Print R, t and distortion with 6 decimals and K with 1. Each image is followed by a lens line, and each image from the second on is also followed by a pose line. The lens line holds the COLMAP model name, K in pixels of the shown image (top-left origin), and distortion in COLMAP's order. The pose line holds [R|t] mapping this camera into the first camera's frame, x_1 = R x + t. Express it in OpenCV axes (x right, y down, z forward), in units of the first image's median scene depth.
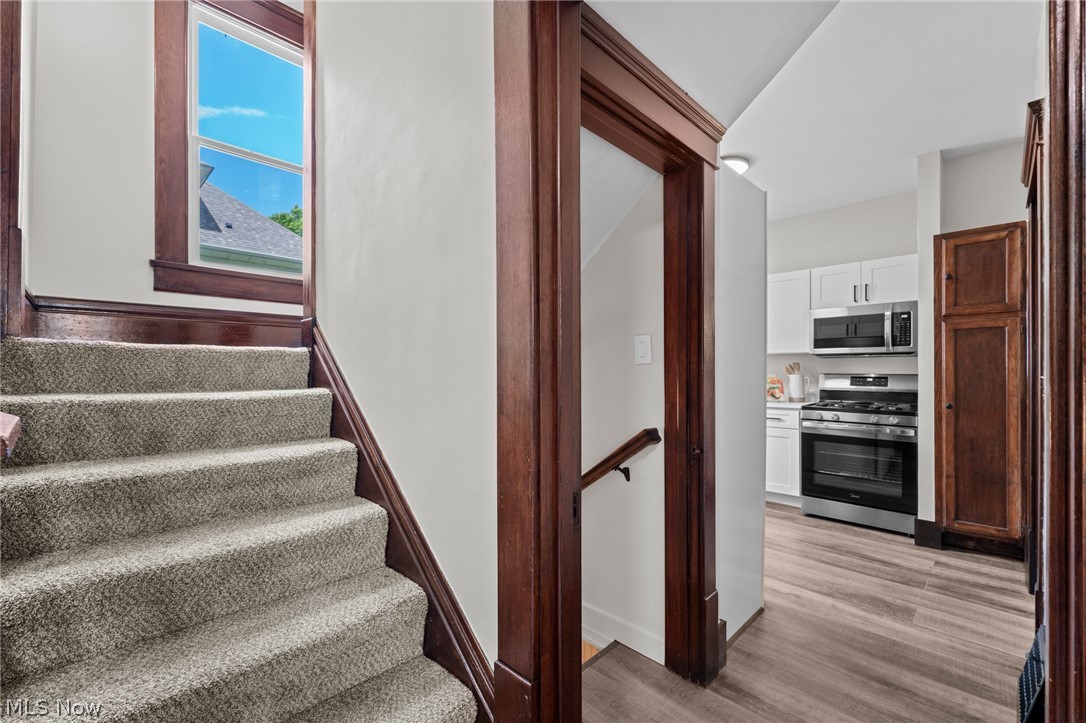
lens RADIAL K [[460.6, 0, 540.3], [0, 460.6, 374.8], [0, 0, 1]] dist [0.002115, 0.000117]
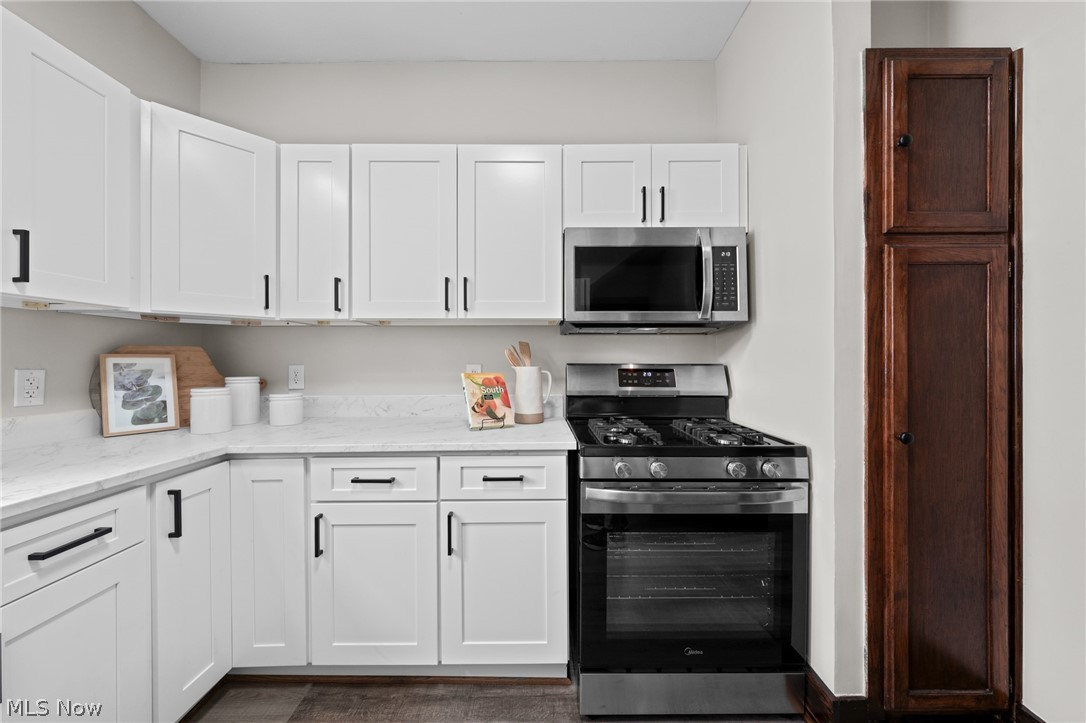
lens RADIAL K [[399.3, 0, 544.2], [0, 399.3, 360.7], [0, 0, 1]] dist [-0.001880, -0.000011]
pose [[0.699994, 0.000504, 0.714149, 0.319587], [0.005234, 0.999969, -0.005836, -0.003890], [-0.714130, 0.007823, 0.699969, 0.830364]]
